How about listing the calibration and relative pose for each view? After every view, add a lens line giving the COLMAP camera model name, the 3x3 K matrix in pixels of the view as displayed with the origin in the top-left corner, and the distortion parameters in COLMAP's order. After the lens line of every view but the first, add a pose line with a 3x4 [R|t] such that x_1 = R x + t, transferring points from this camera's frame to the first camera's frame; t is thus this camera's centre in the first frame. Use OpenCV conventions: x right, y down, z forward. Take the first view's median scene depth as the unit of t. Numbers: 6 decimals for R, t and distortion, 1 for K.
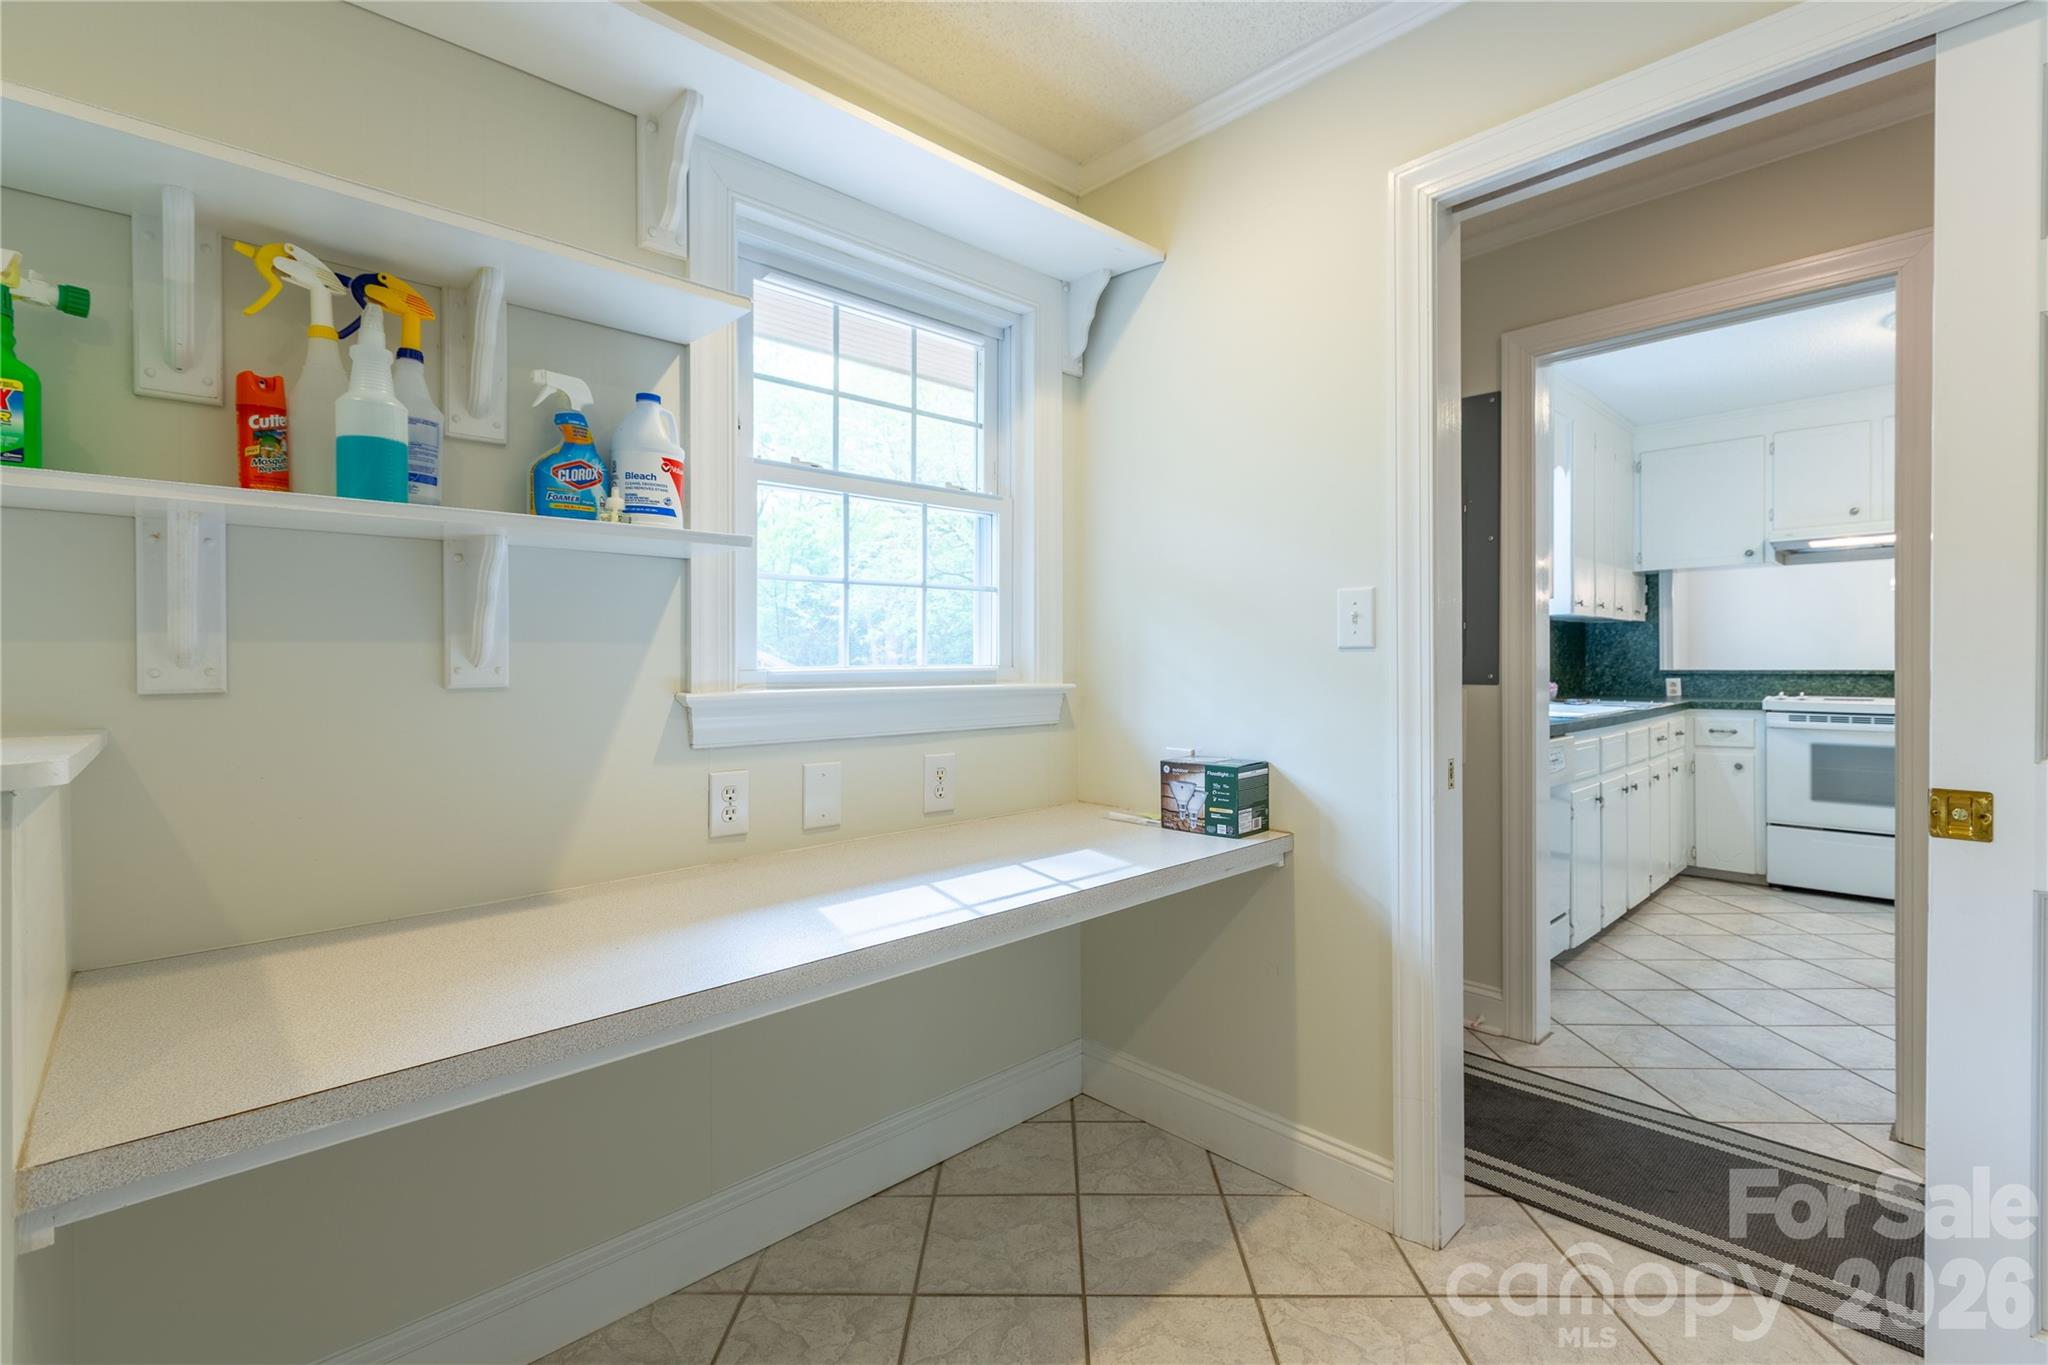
lens RADIAL K [[912.0, 0, 1026.5], [0, 912.0, 669.8], [0, 0, 1]] dist [0.001743, -0.000439]
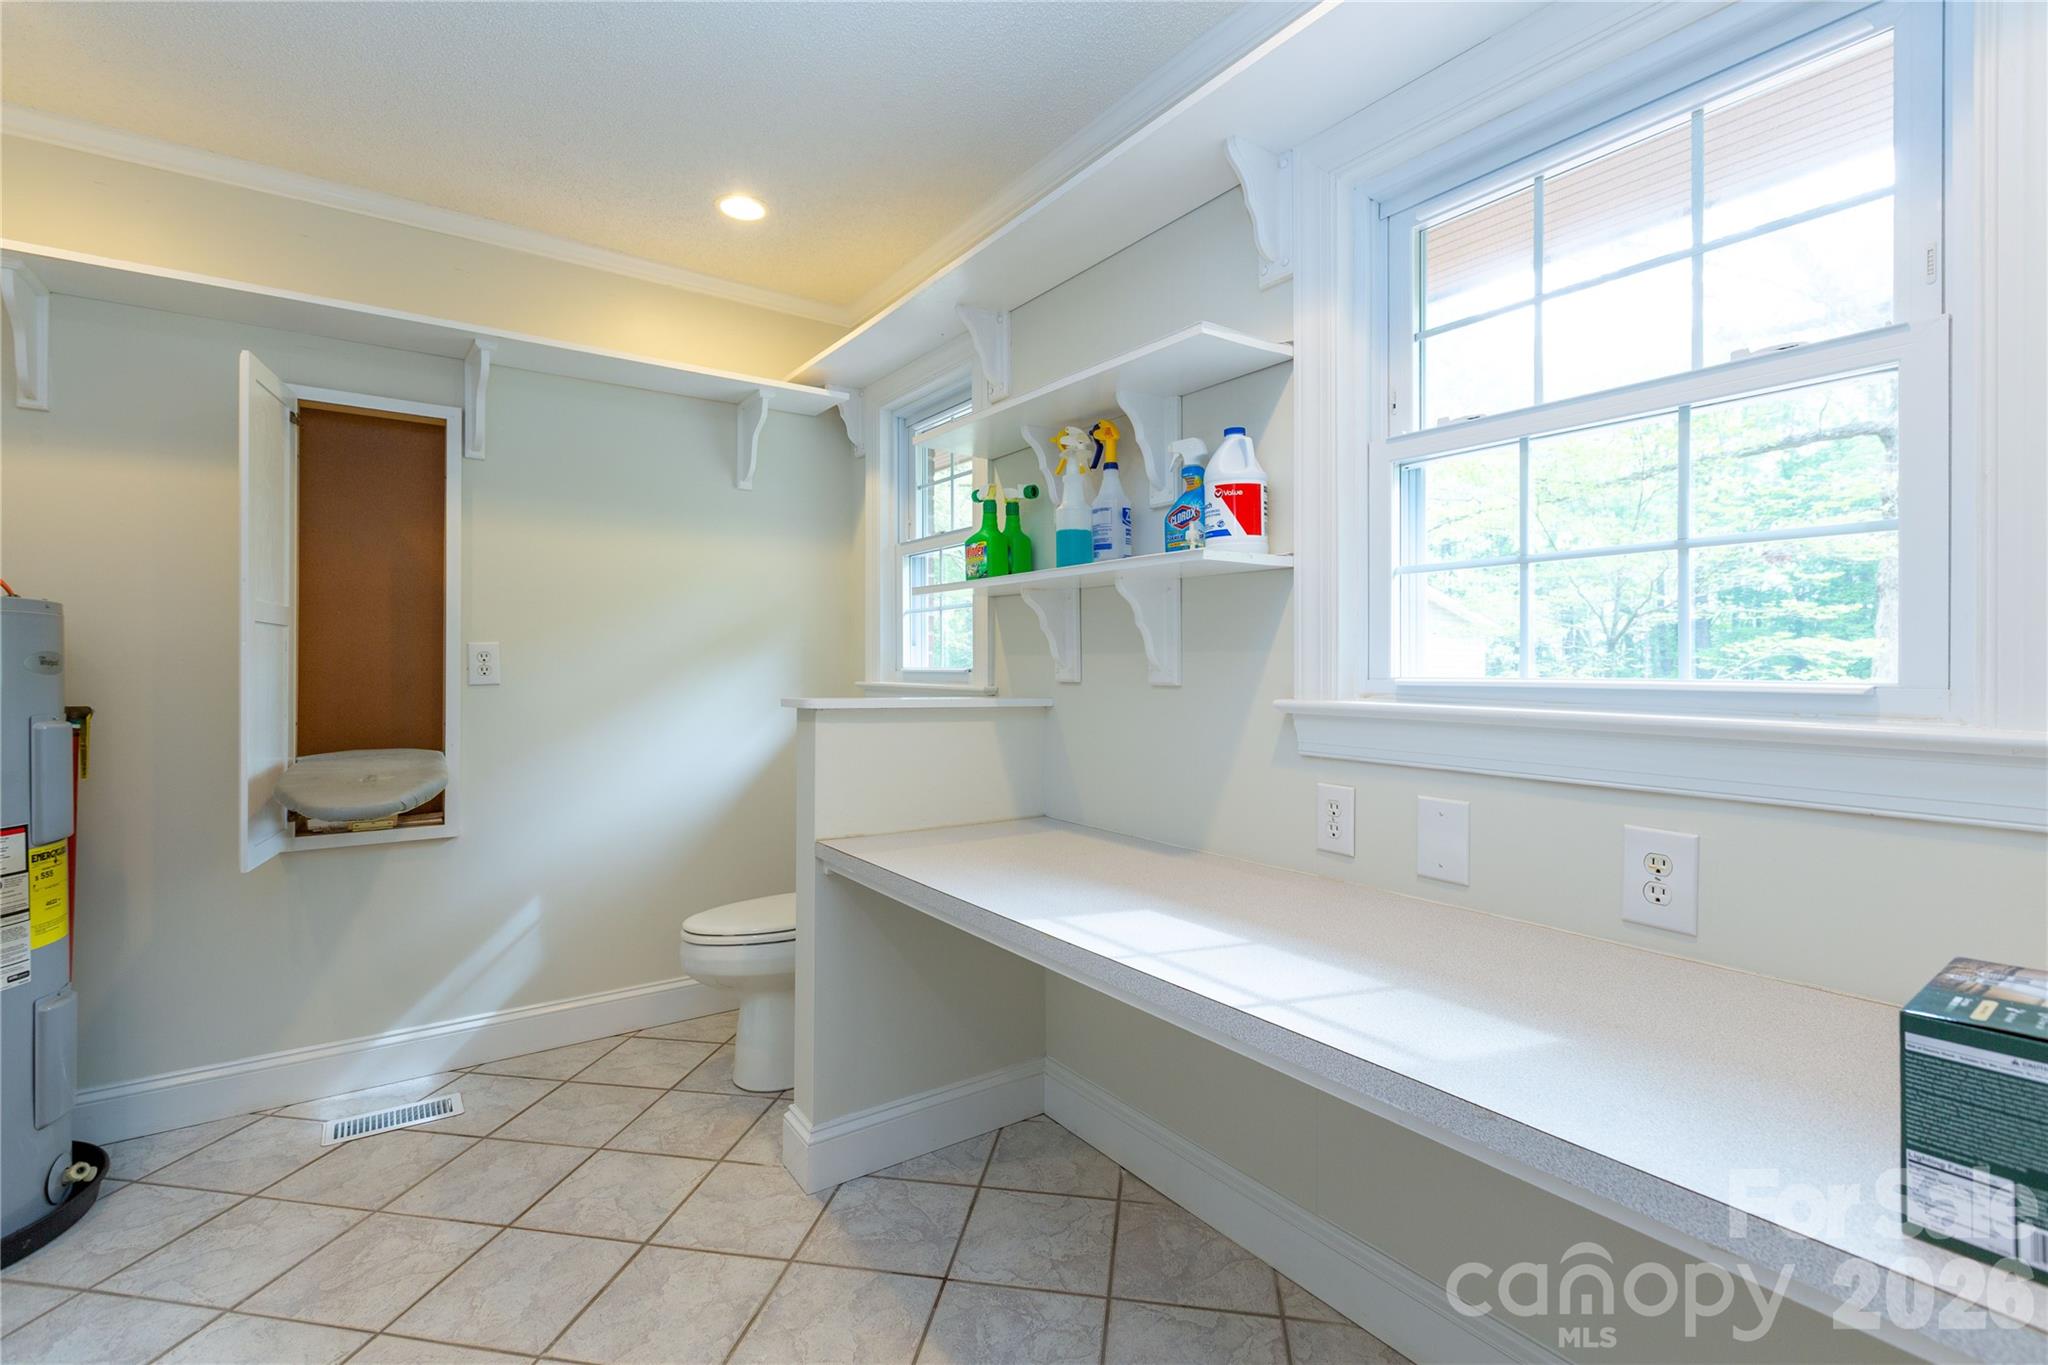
lens RADIAL K [[912.0, 0, 1026.5], [0, 912.0, 669.8], [0, 0, 1]] dist [0.001743, -0.000439]
pose [[-0.135991, 0.011553, -0.990643, 0.586786], [-0.014768, 0.999797, 0.013687, -0.014292], [0.990600, 0.016491, -0.135793, 0.727433]]
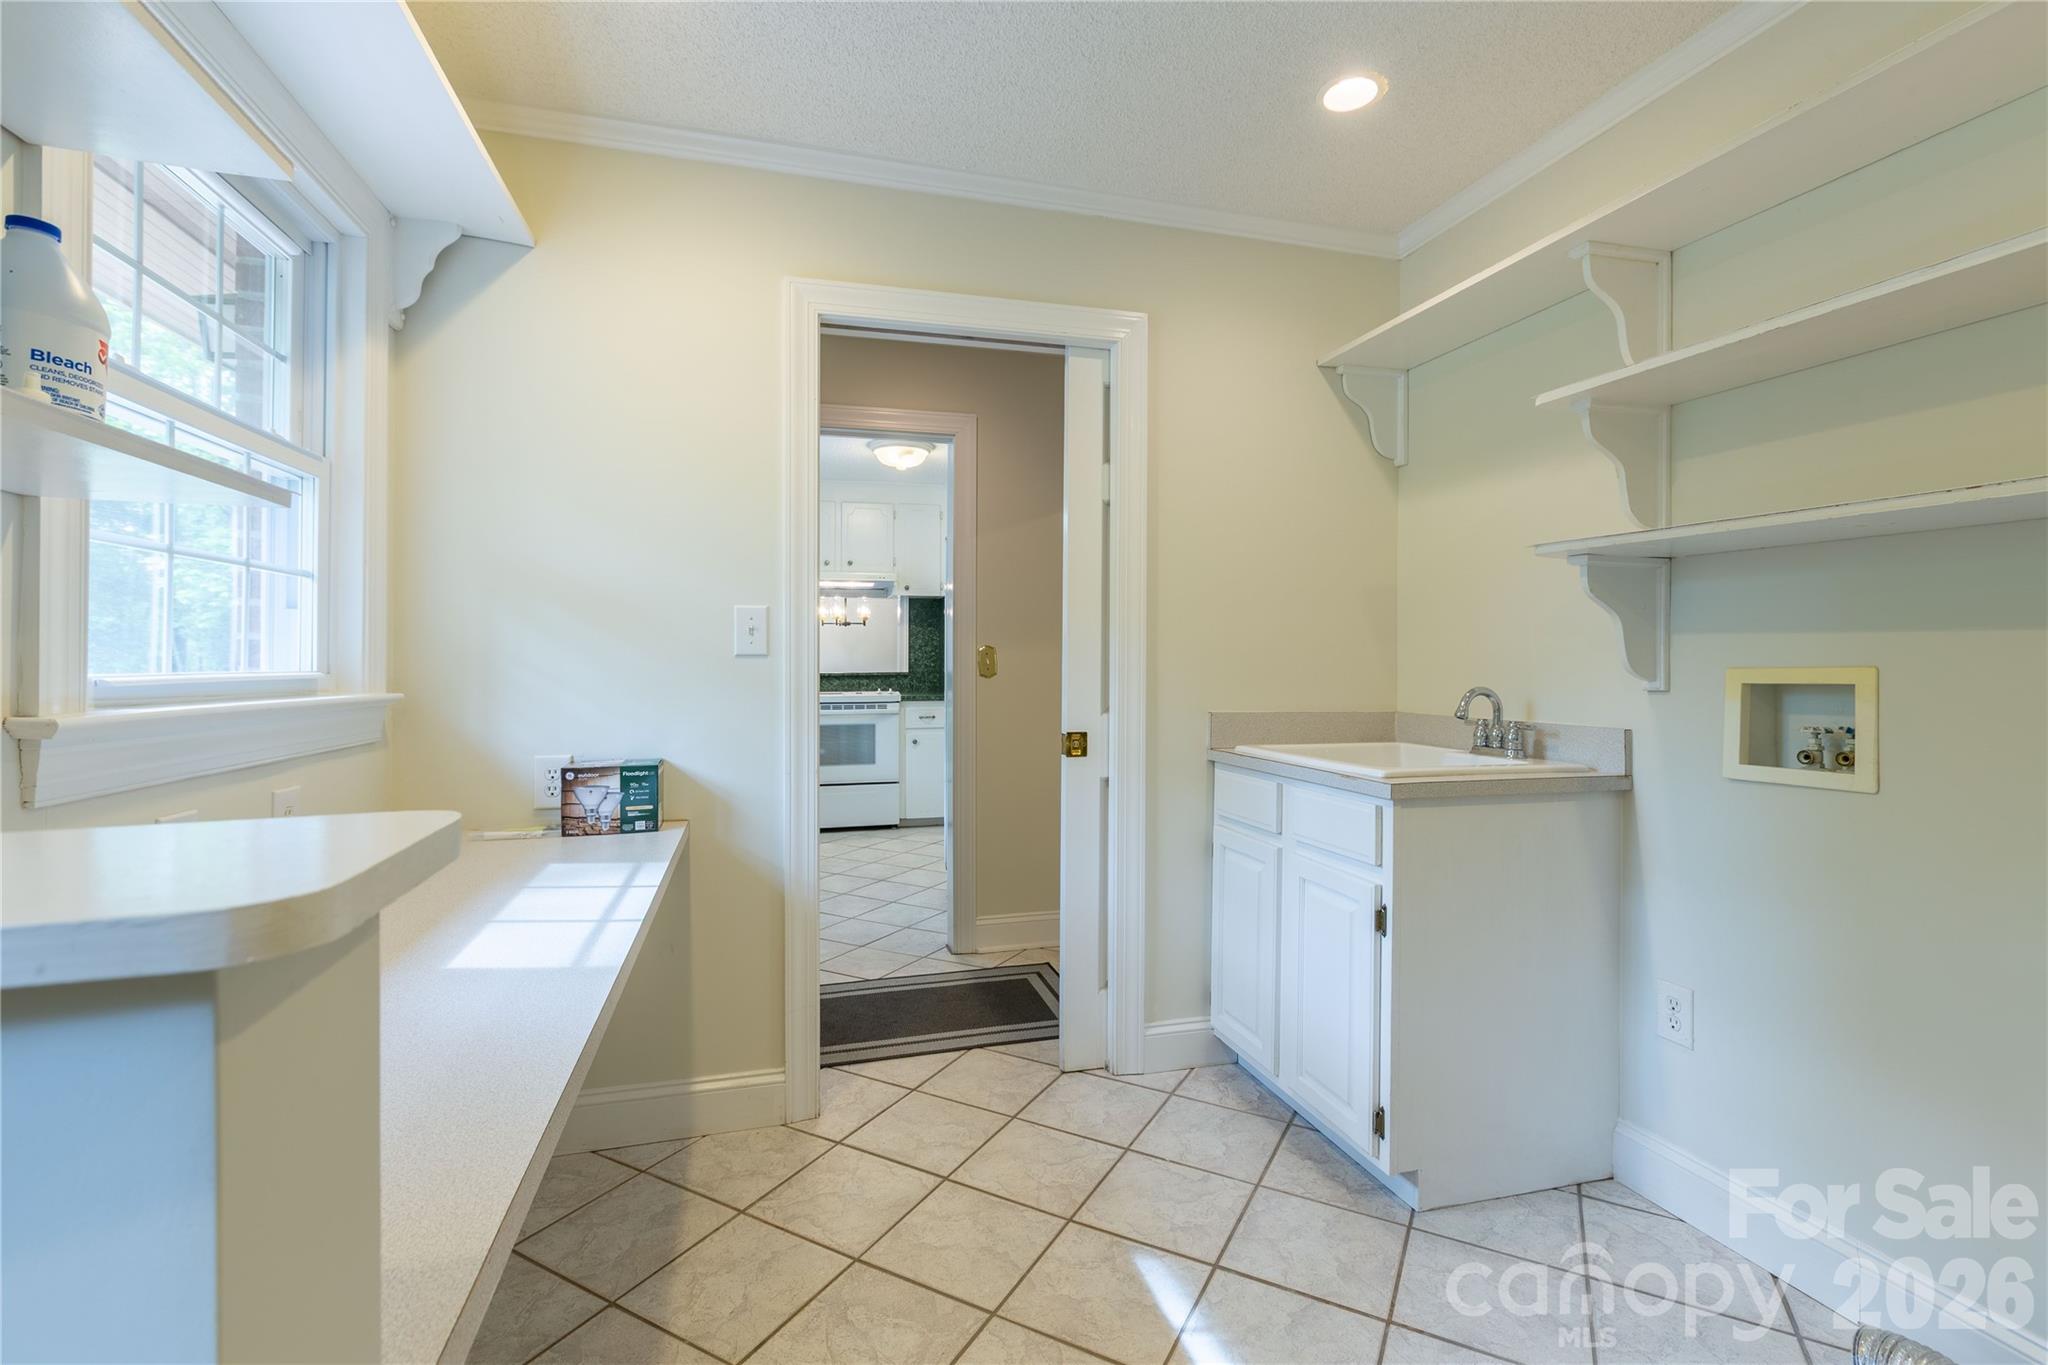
lens RADIAL K [[912.0, 0, 1026.5], [0, 912.0, 669.8], [0, 0, 1]] dist [0.001743, -0.000439]
pose [[0.463790, -0.001168, 0.885944, -0.512122], [0.006343, 0.999978, -0.002002, -0.000400], [-0.885922, 0.006548, 0.463787, 0.112303]]
